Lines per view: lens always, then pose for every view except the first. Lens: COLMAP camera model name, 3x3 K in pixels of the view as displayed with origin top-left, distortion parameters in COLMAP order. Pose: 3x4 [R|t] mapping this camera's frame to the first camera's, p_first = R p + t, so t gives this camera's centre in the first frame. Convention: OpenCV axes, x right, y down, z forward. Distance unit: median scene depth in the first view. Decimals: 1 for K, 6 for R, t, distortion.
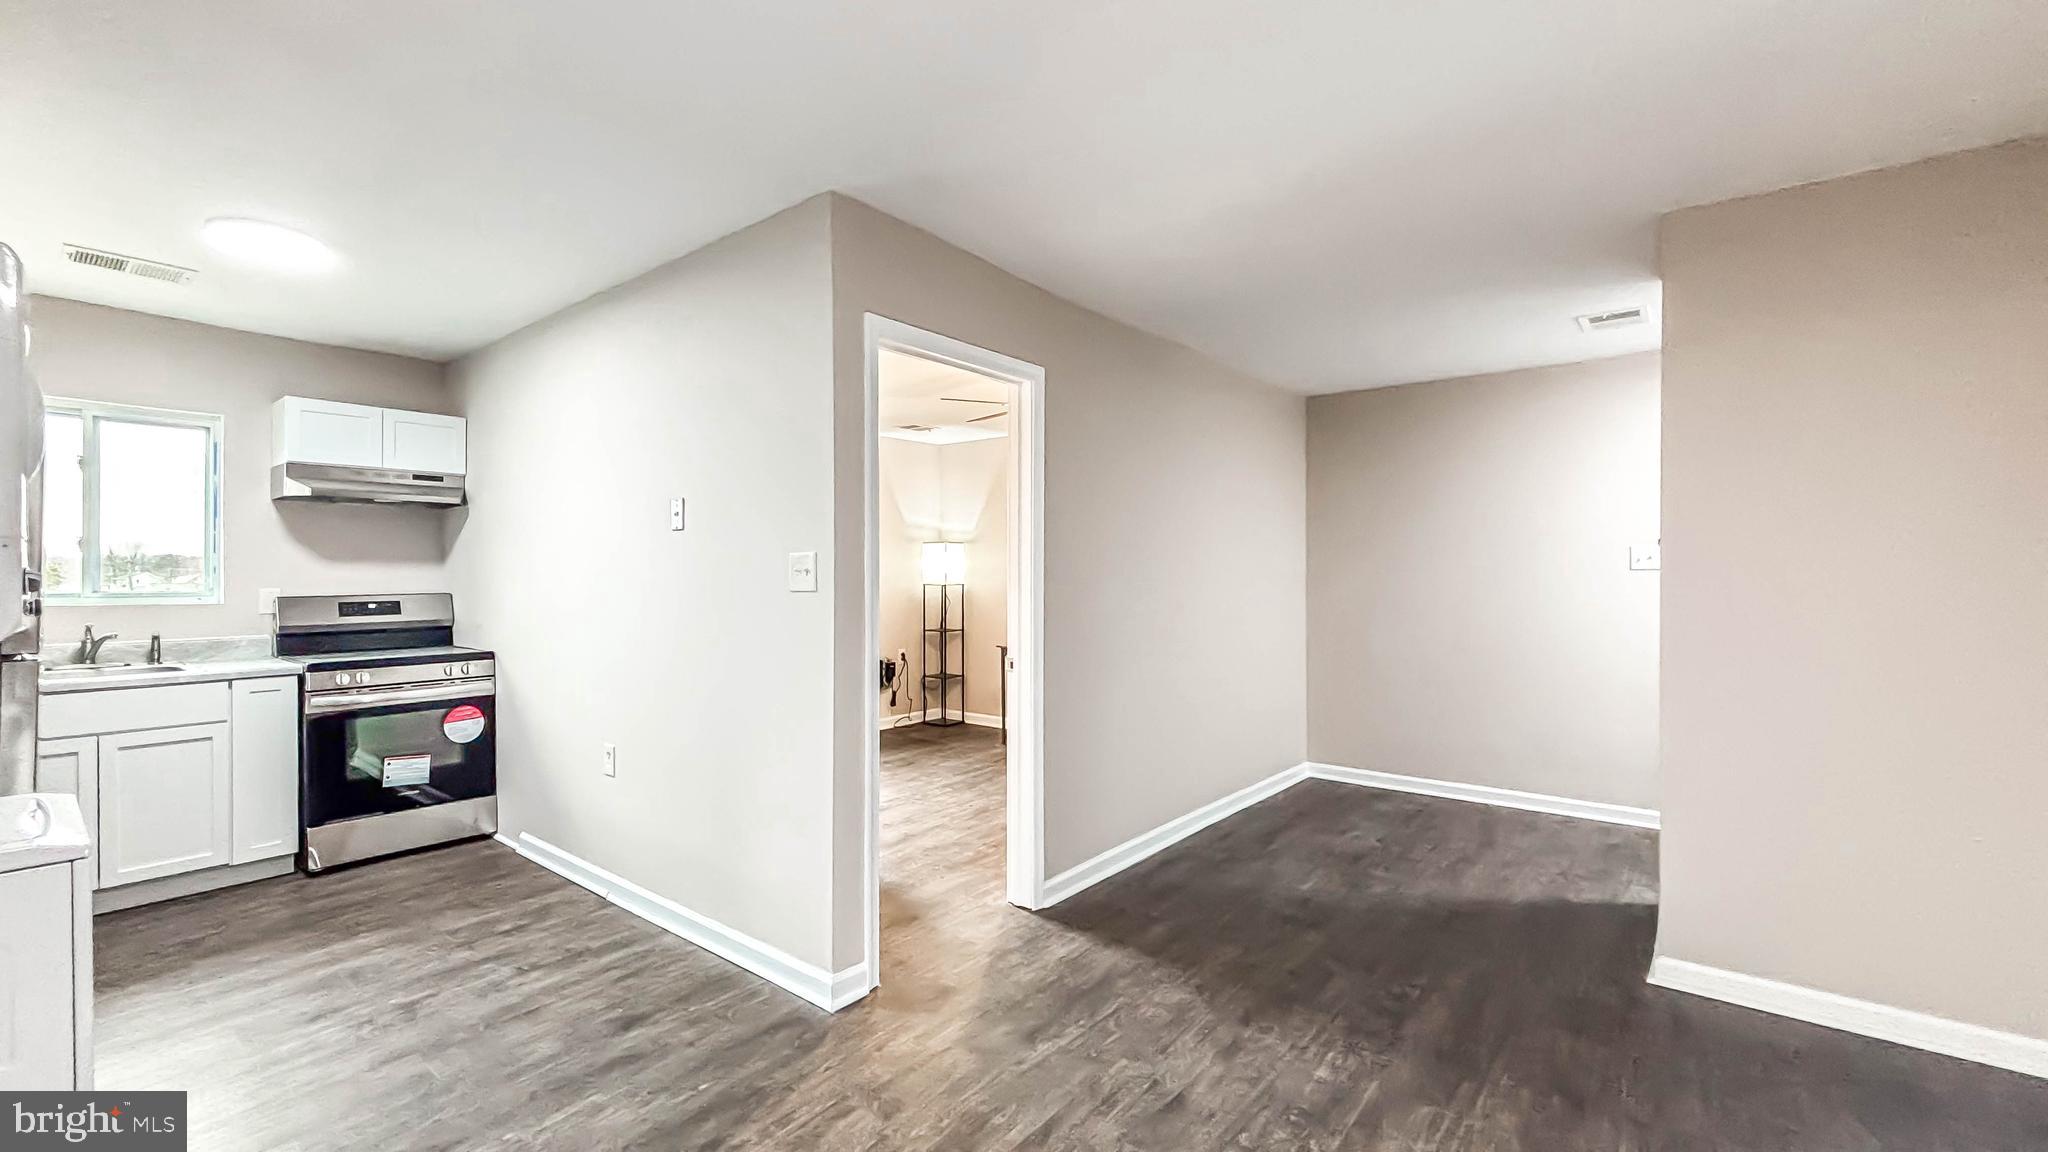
lens RADIAL K [[851.1, 0, 945.9], [0, 851.1, 567.8], [0, 0, 1]] dist [-0.000302, -0.000342]
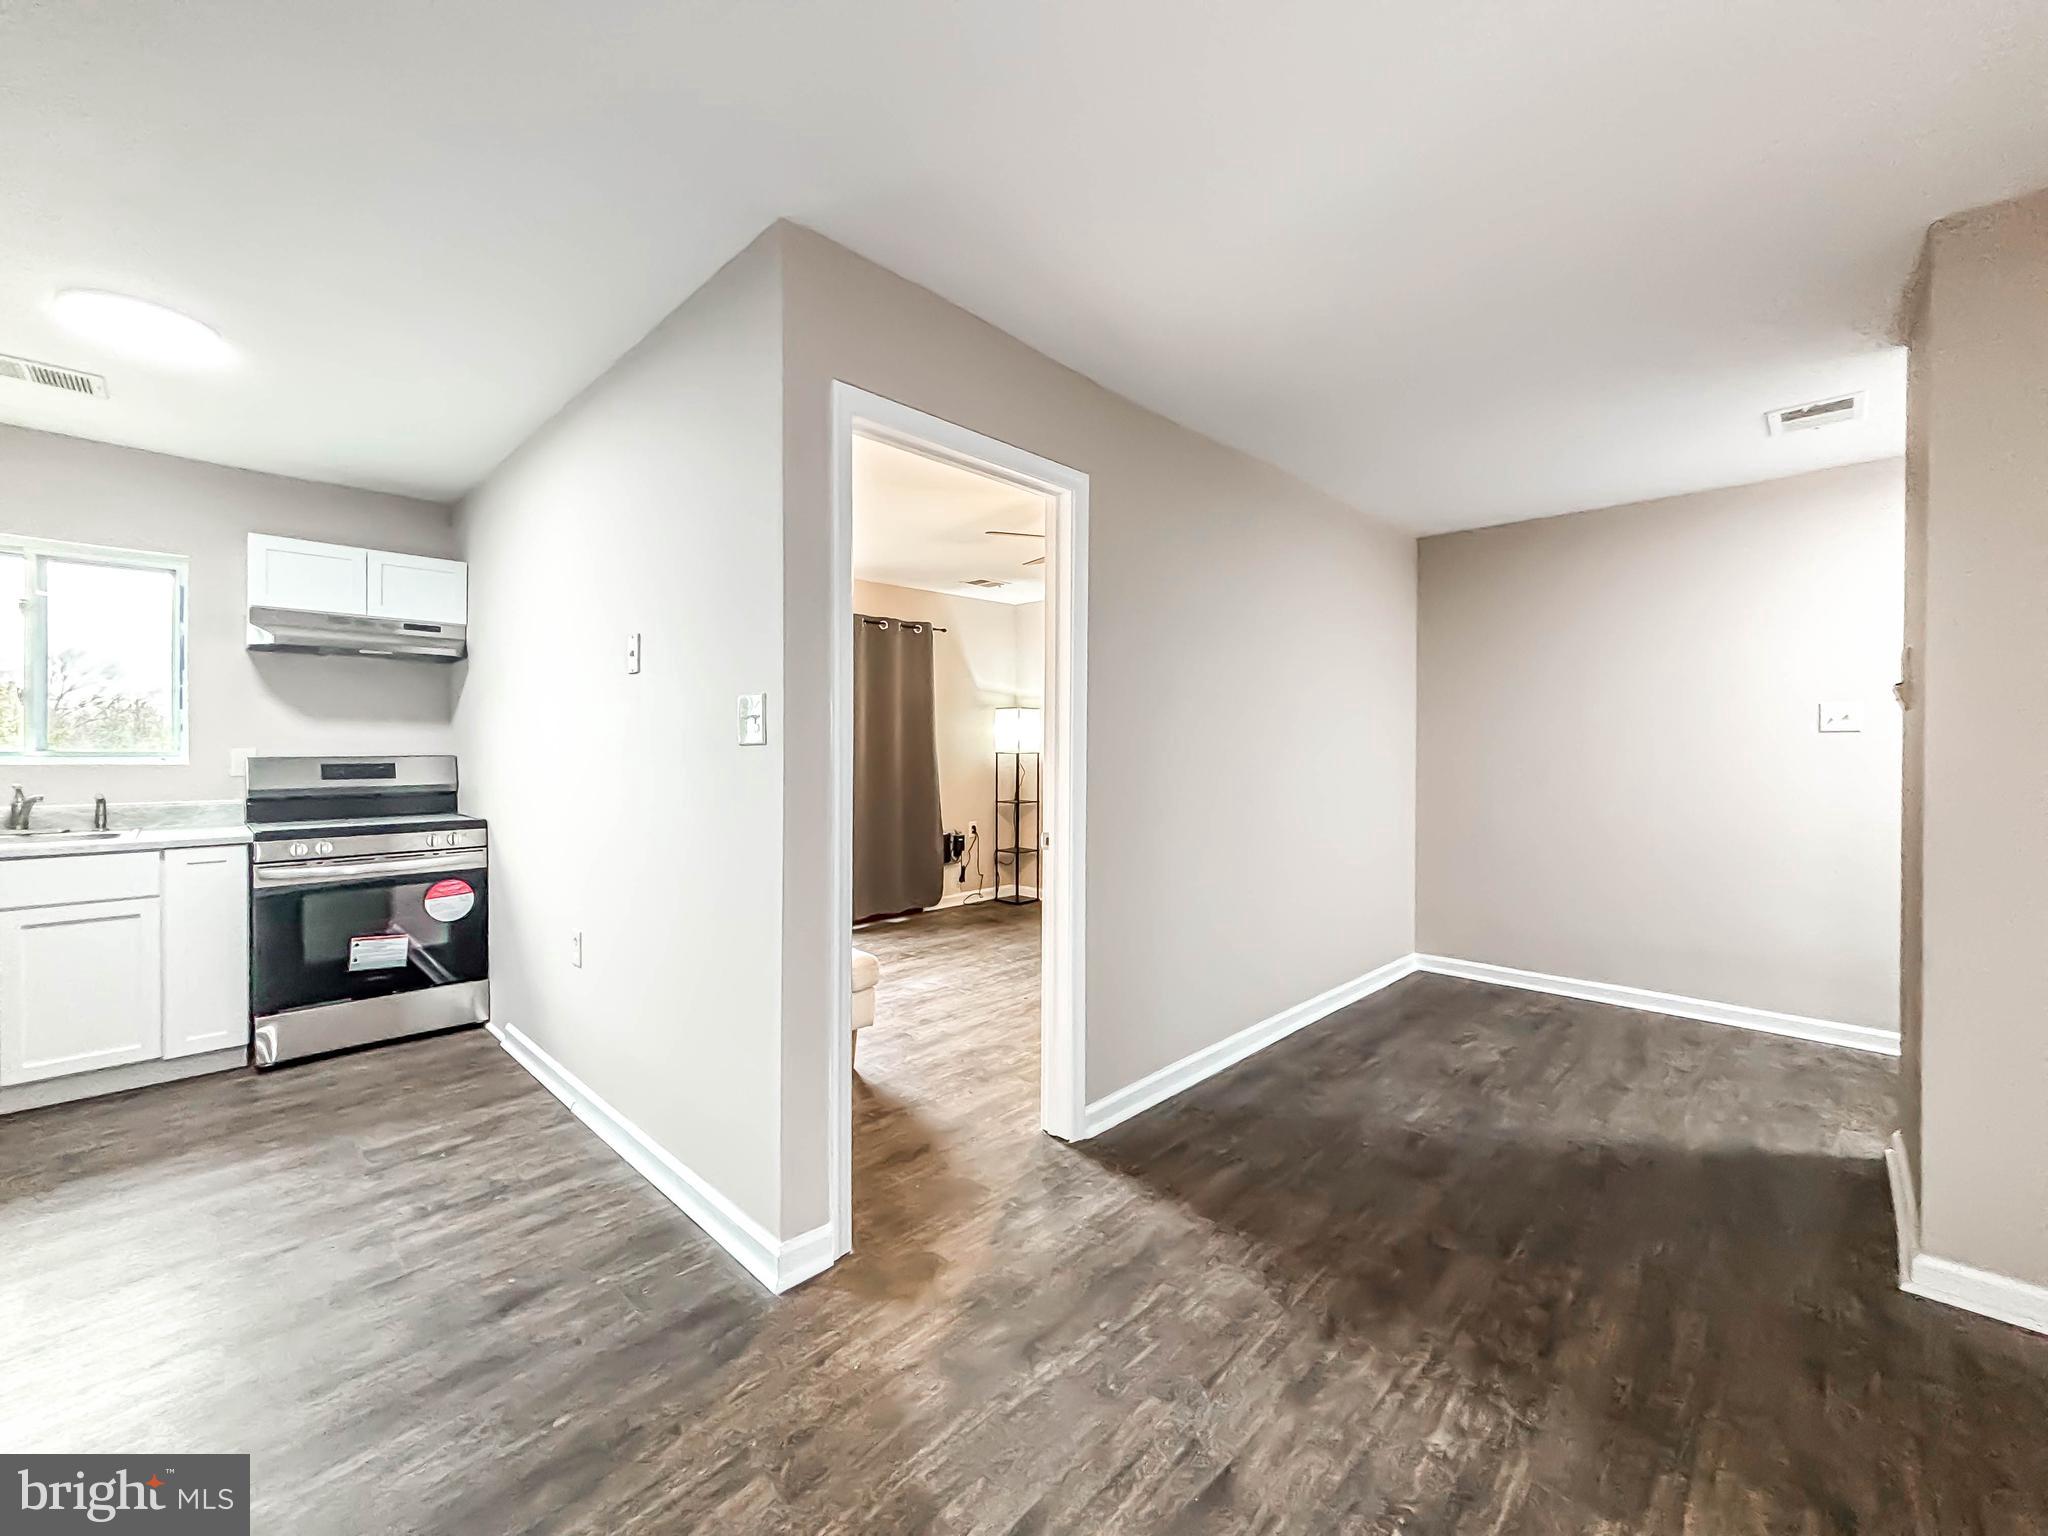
lens RADIAL K [[824.9, 0, 1007.1], [0, 824.9, 751.9], [0, 0, 1]] dist [-0.001055, 0.000085]
pose [[0.998409, 0.003217, -0.056299, 0.074450], [-0.002649, 0.999945, 0.010160, 0.018657], [0.056329, -0.009995, 0.998362, 0.185784]]
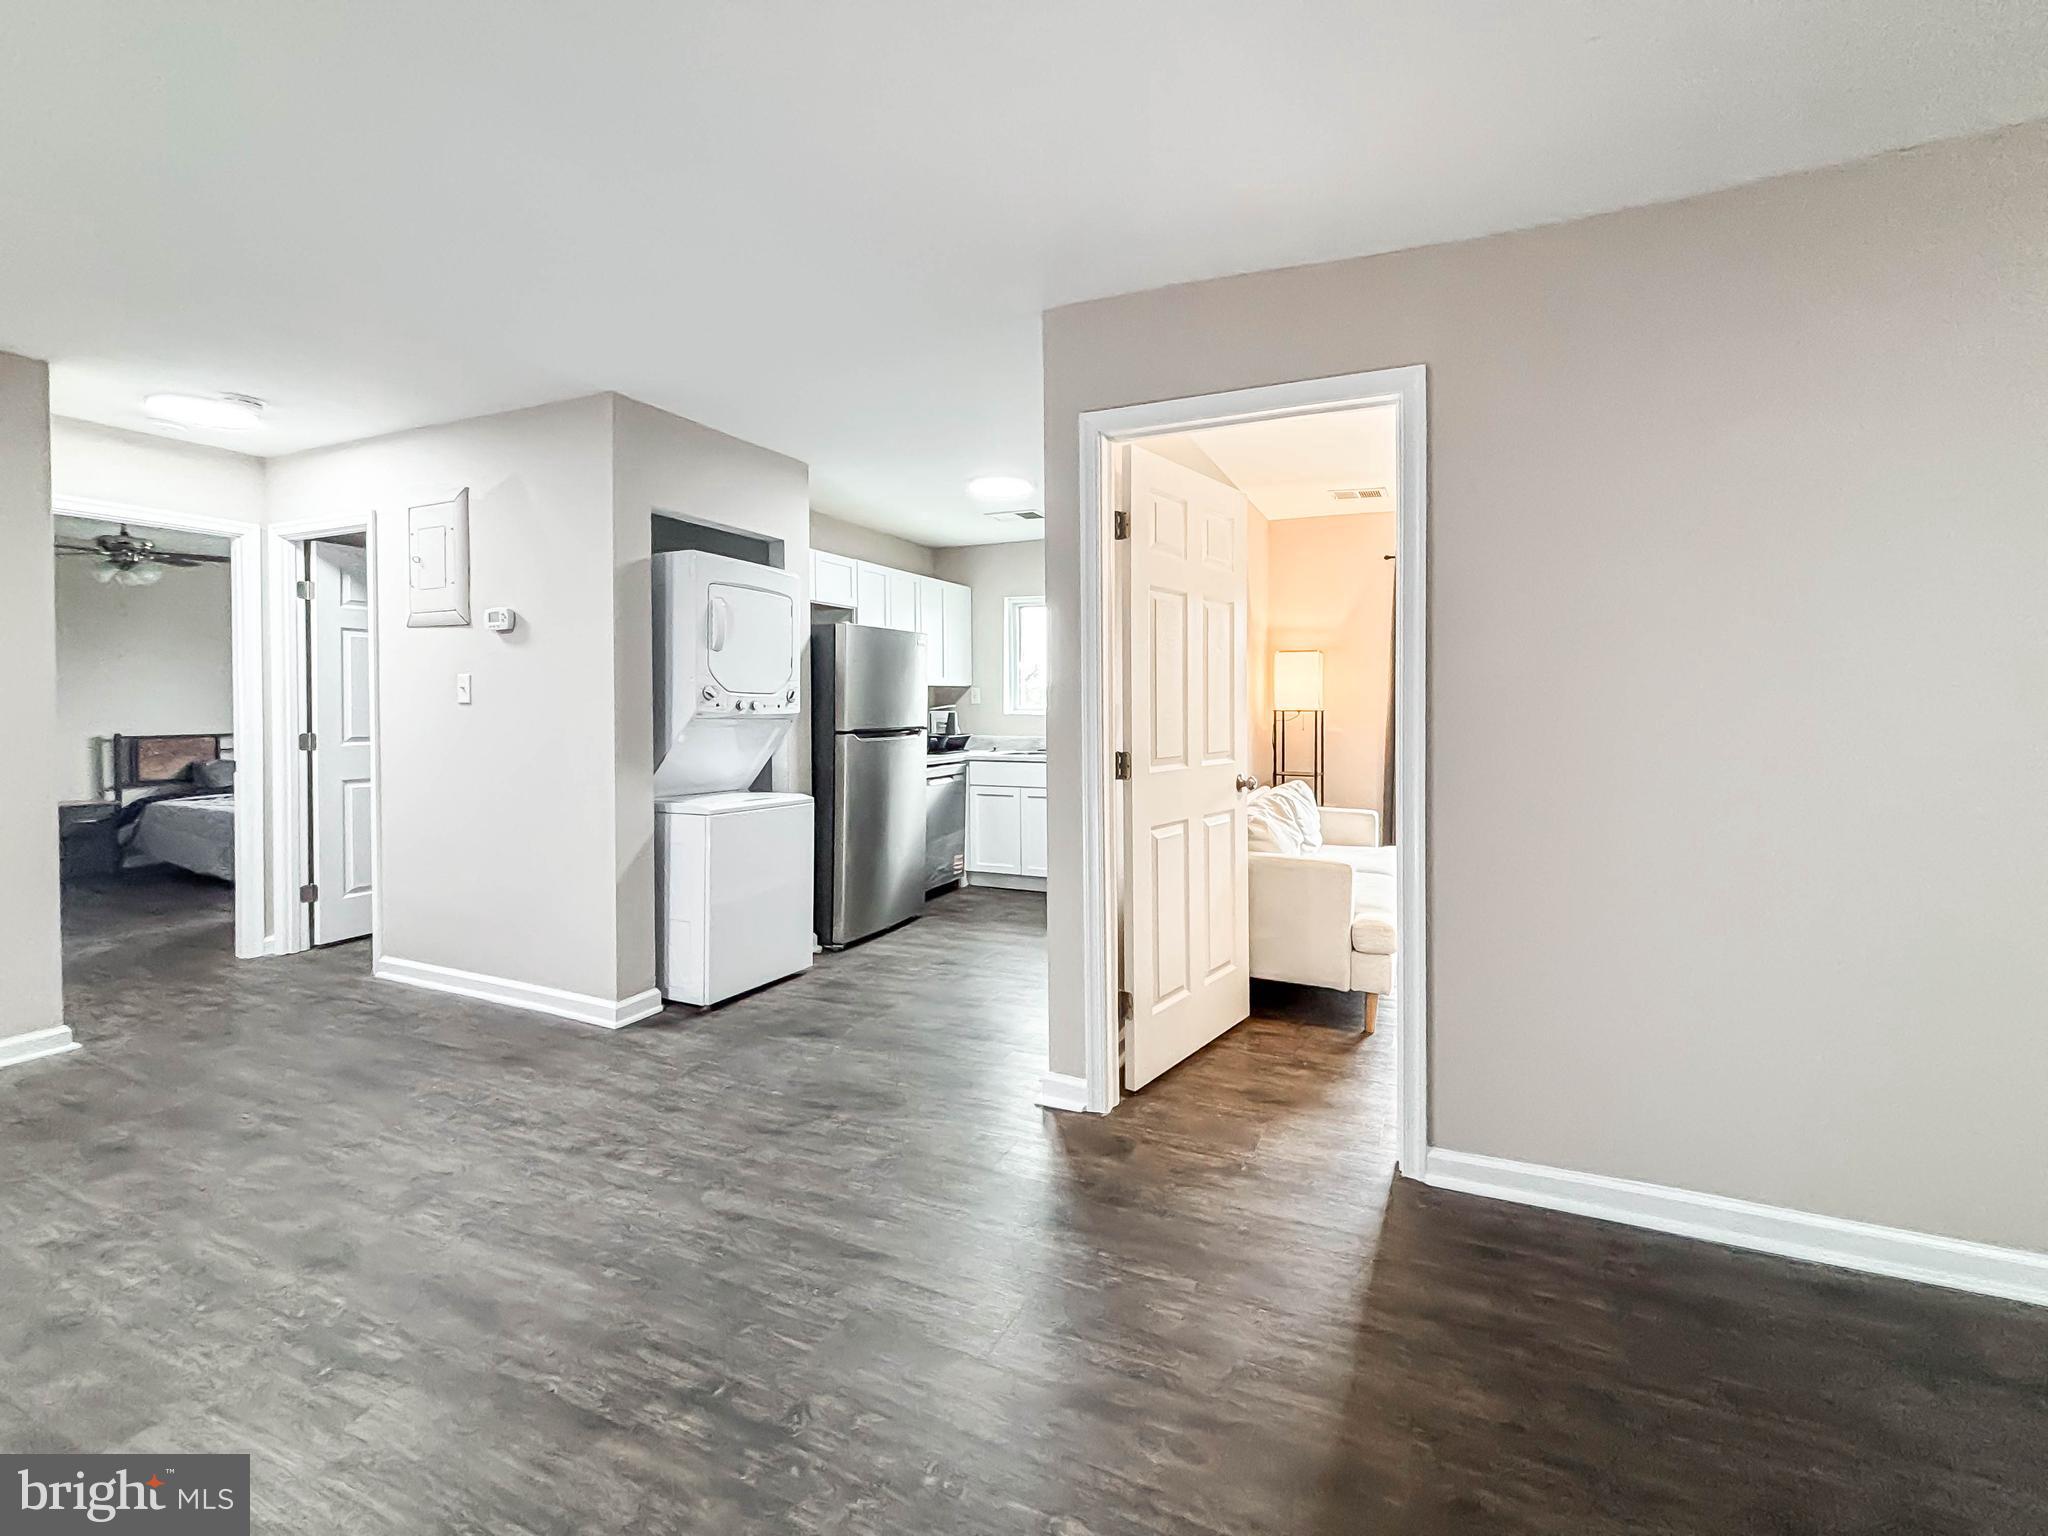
lens RADIAL K [[837.4, 0, 1120.9], [0, 837.4, 715.1], [0, 0, 1]] dist [-0.001144, -0.000263]
pose [[0.355450, 0.013734, -0.934594, 0.572657], [0.006314, 0.999834, 0.017094, 0.019950], [0.934674, -0.011977, 0.355304, 0.496204]]
